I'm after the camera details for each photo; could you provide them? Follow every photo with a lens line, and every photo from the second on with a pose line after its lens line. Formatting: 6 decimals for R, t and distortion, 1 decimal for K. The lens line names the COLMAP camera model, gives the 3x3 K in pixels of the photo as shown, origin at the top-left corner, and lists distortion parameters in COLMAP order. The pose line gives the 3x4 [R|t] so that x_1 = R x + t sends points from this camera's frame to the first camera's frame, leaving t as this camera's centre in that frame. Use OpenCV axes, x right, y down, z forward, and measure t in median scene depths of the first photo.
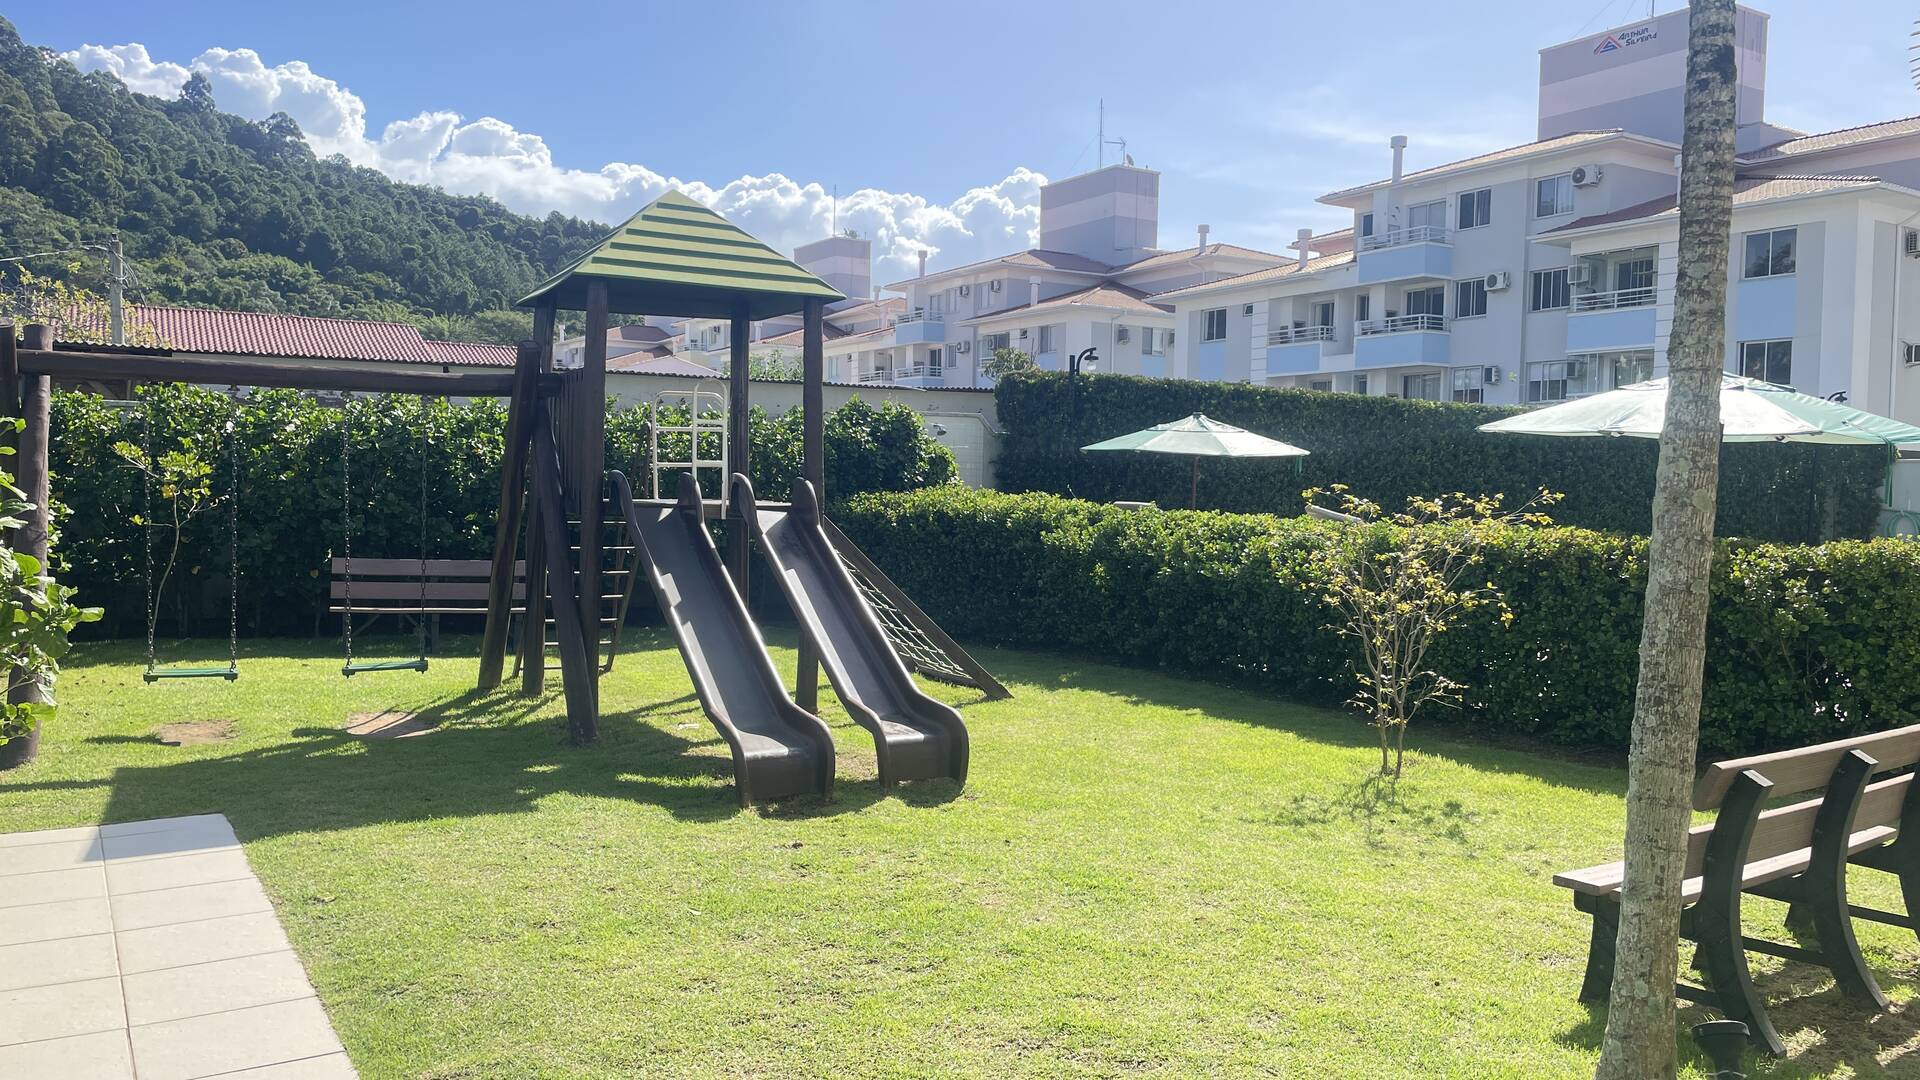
lens RADIAL K [[1441.9, 0, 963.0], [0, 1441.9, 546.5], [0, 0, 1]] dist [0.094160, -0.126651]
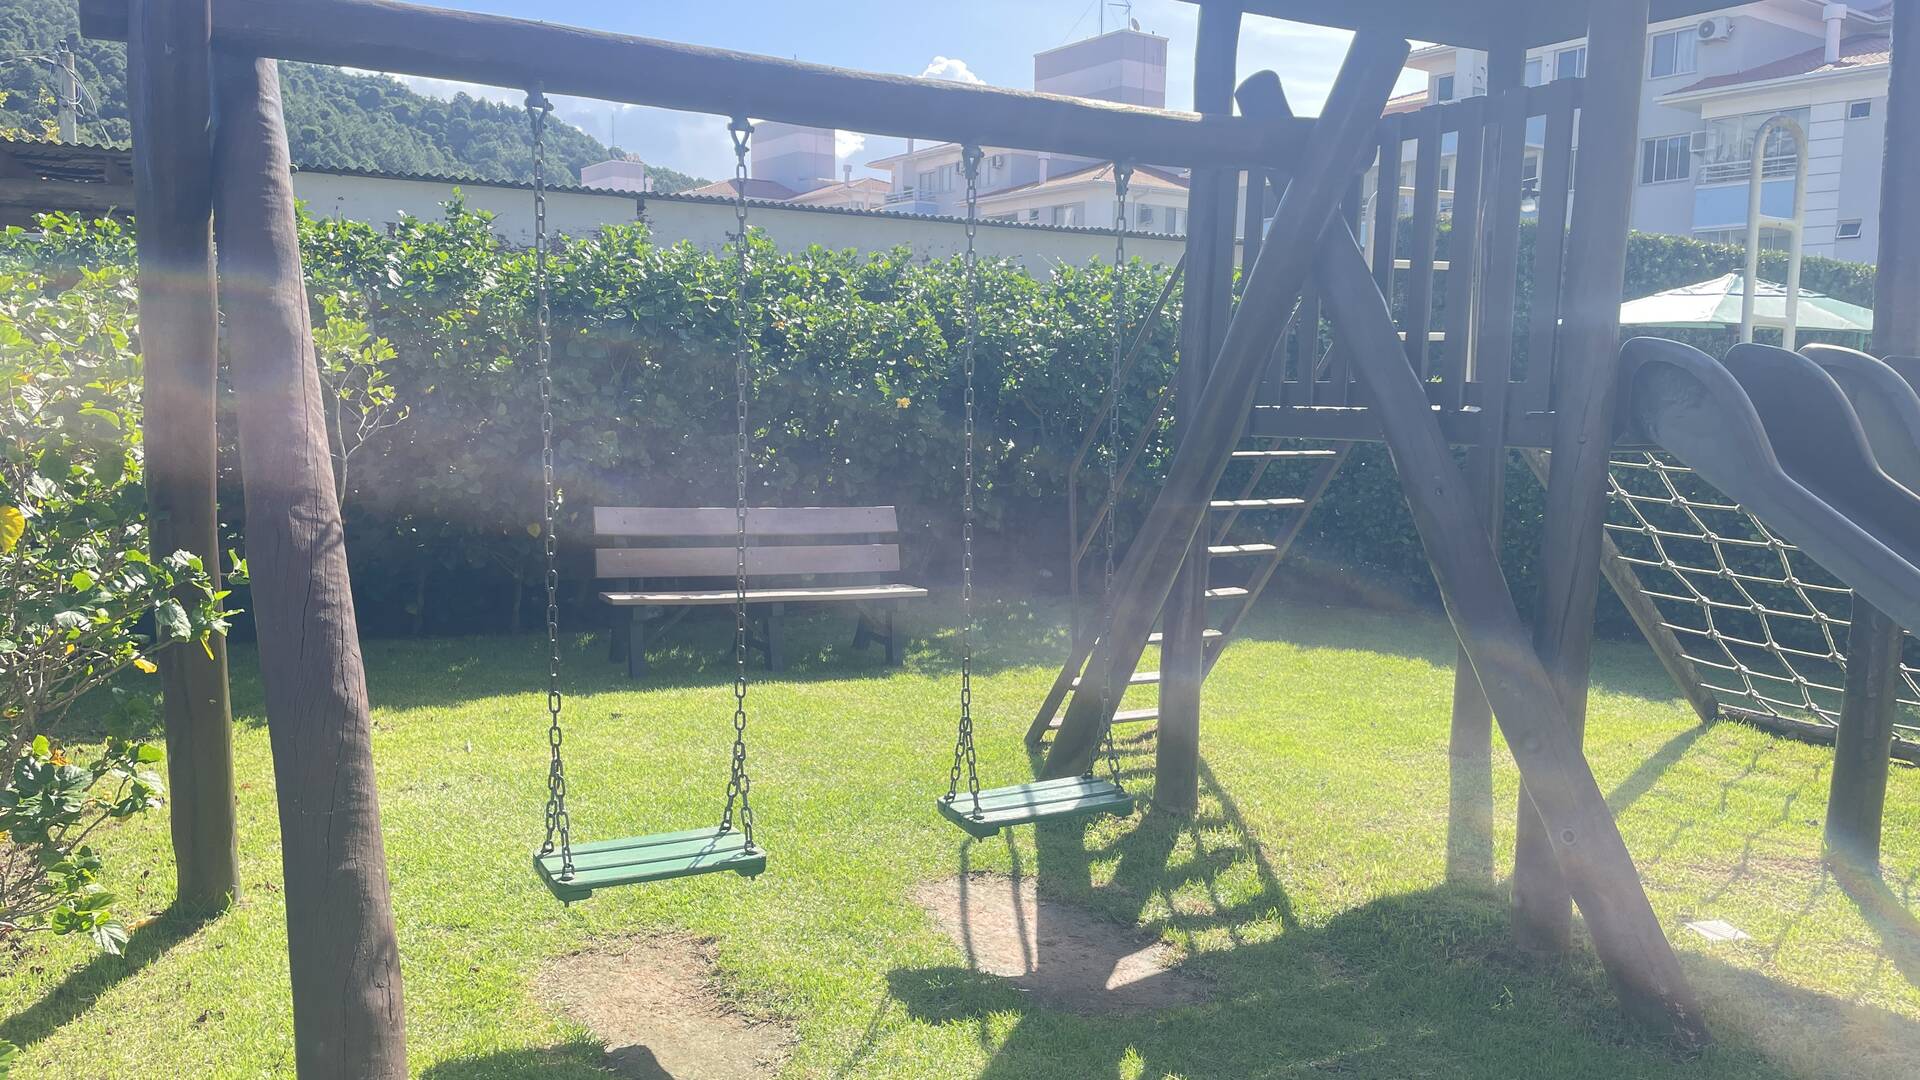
lens RADIAL K [[1441.9, 0, 954.9], [0, 1441.9, 542.4], [0, 0, 1]] dist [0.094160, -0.126651]
pose [[0.998677, -0.008086, 0.050791, -0.332408], [0.004604, 0.997654, 0.068305, -0.017808], [-0.051224, -0.067981, 0.996371, 0.439562]]
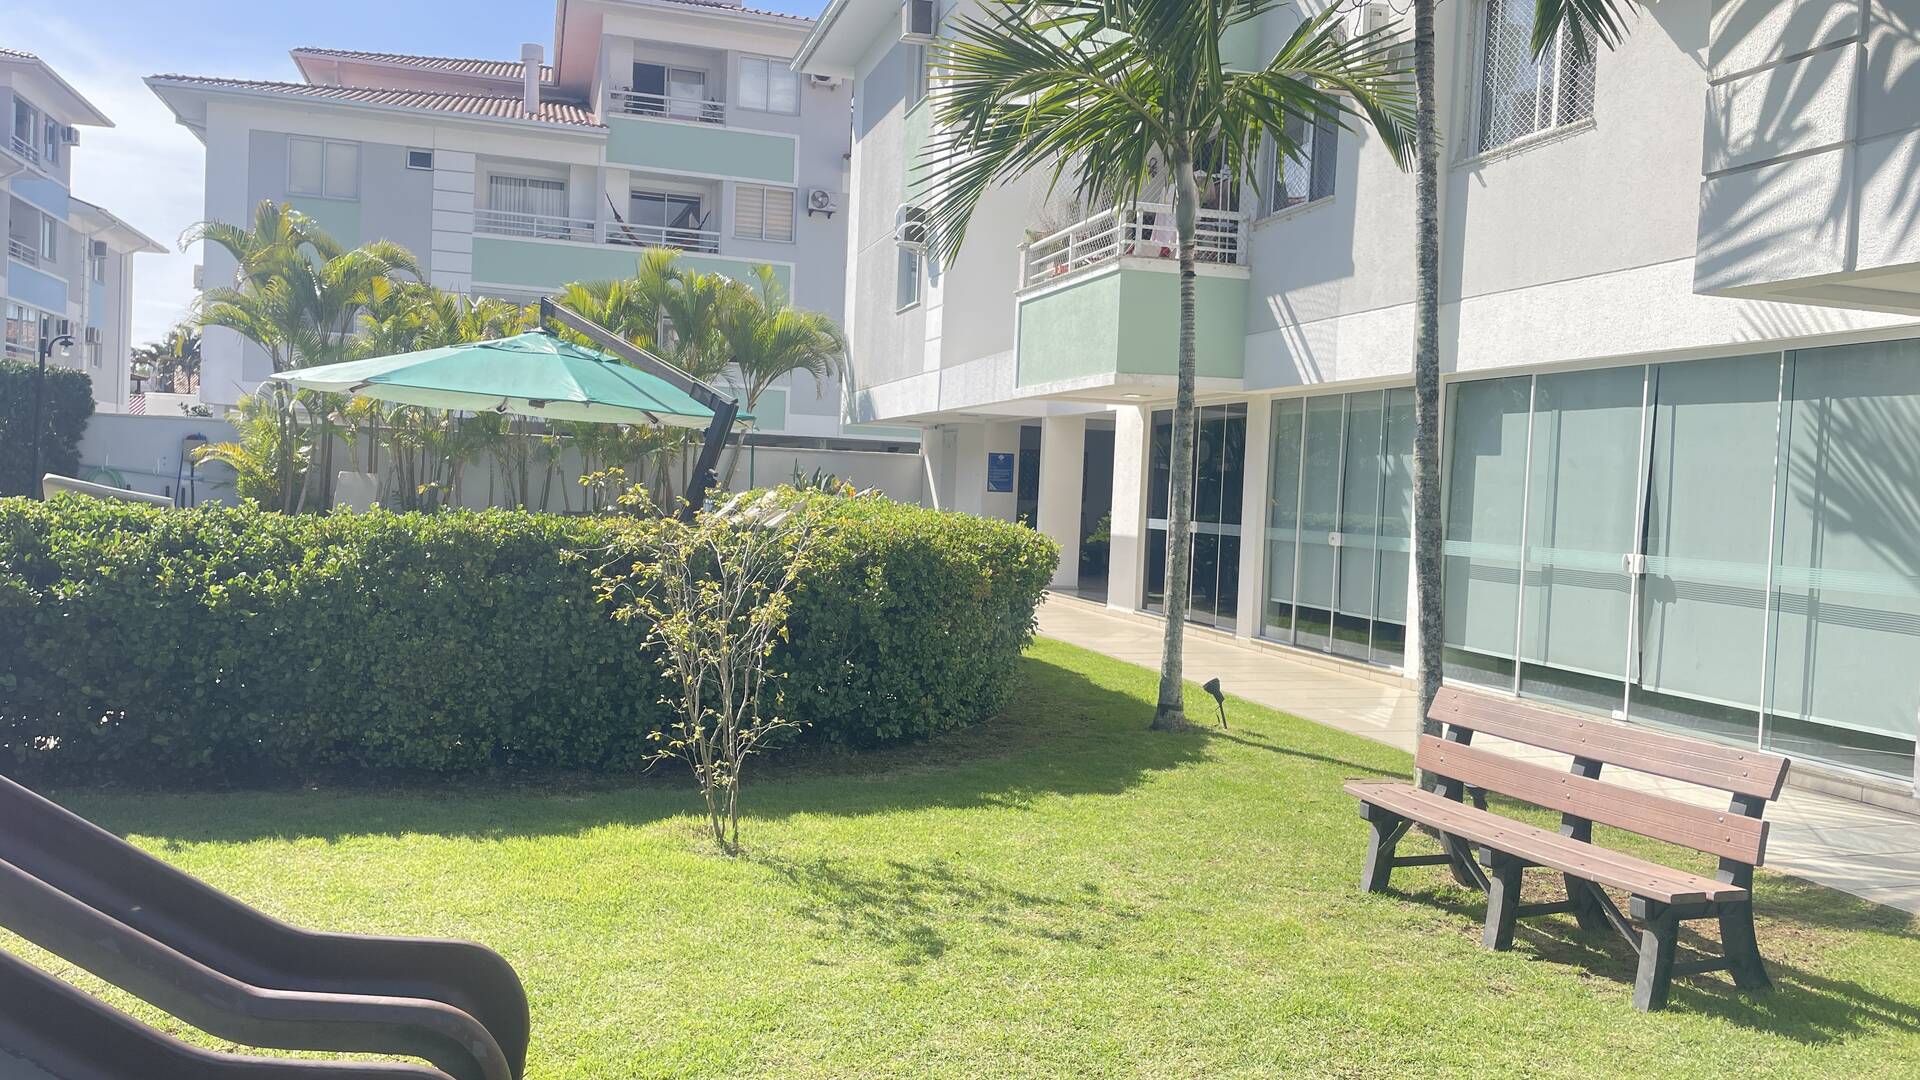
lens RADIAL K [[1441.9, 0, 946.3], [0, 1441.9, 536.3], [0, 0, 1]] dist [0.094160, -0.126651]
pose [[0.270664, -0.034443, 0.962058, -0.264419], [0.002130, 0.999379, 0.035180, -0.023254], [-0.962672, -0.007473, 0.270569, 0.447575]]
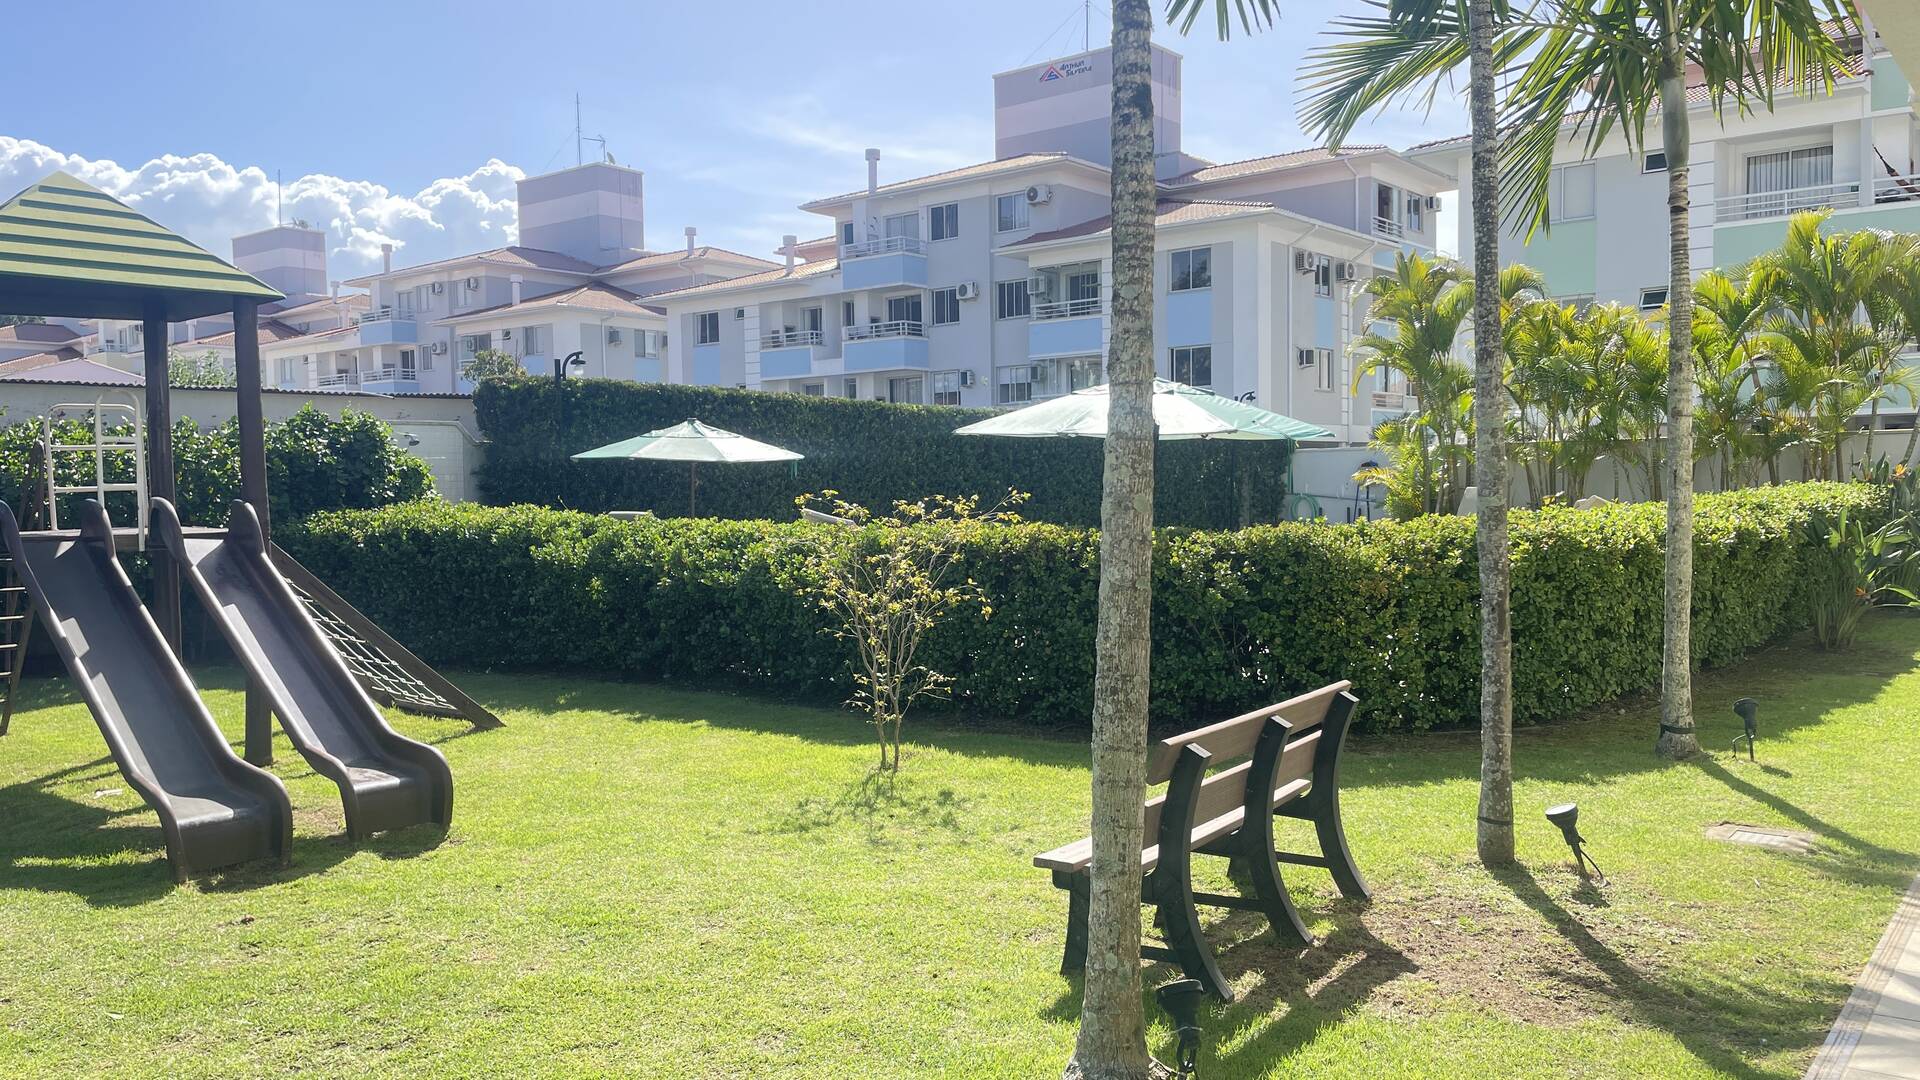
lens RADIAL K [[1441.9, 0, 948.7], [0, 1441.9, 550.7], [0, 0, 1]] dist [0.094160, -0.126651]
pose [[0.945190, -0.045832, 0.323287, 0.005535], [0.045488, 0.998928, 0.008624, -0.003382], [-0.323336, 0.006554, 0.946262, 0.008341]]
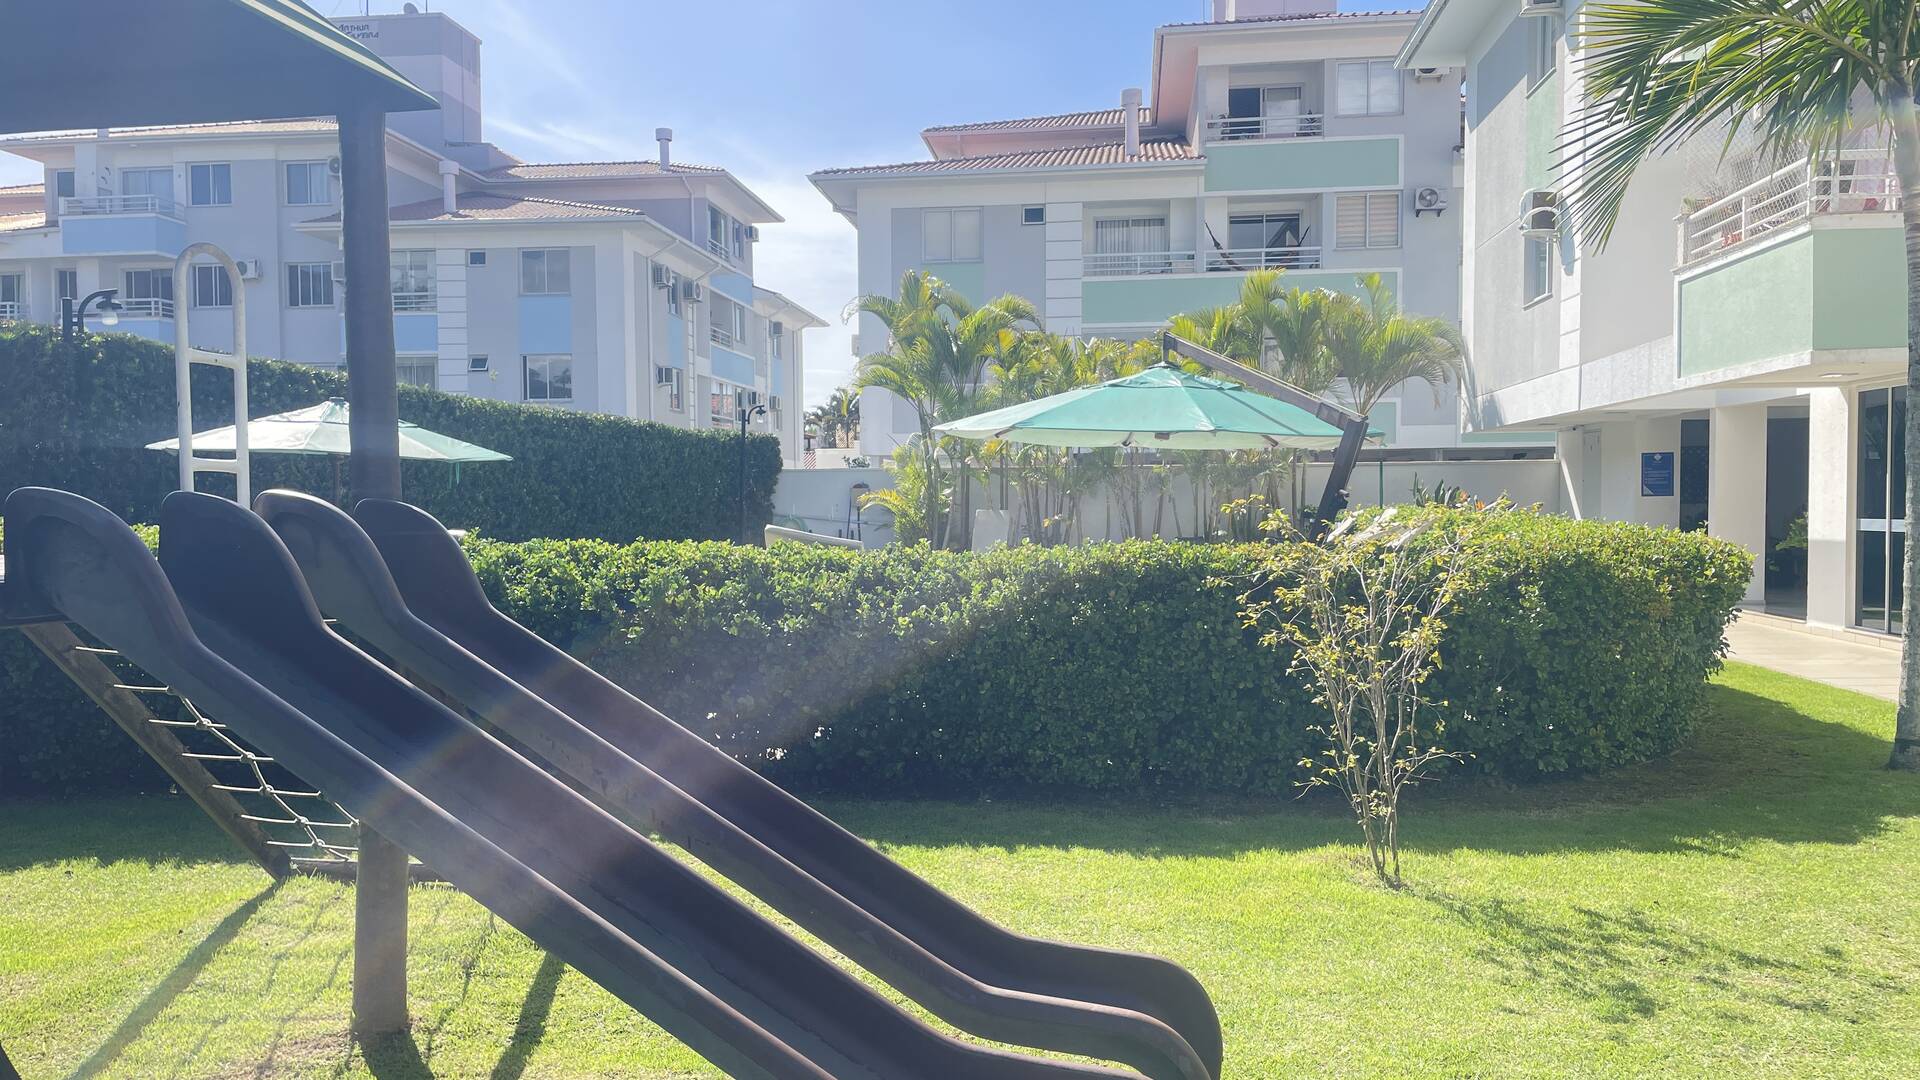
lens RADIAL K [[1441.9, 0, 947.7], [0, 1441.9, 554.0], [0, 0, 1]] dist [0.094160, -0.126651]
pose [[0.629389, -0.047843, 0.775616, -0.271319], [0.050058, 0.998526, 0.020973, -0.024716], [-0.775476, 0.025625, 0.630857, 0.459061]]
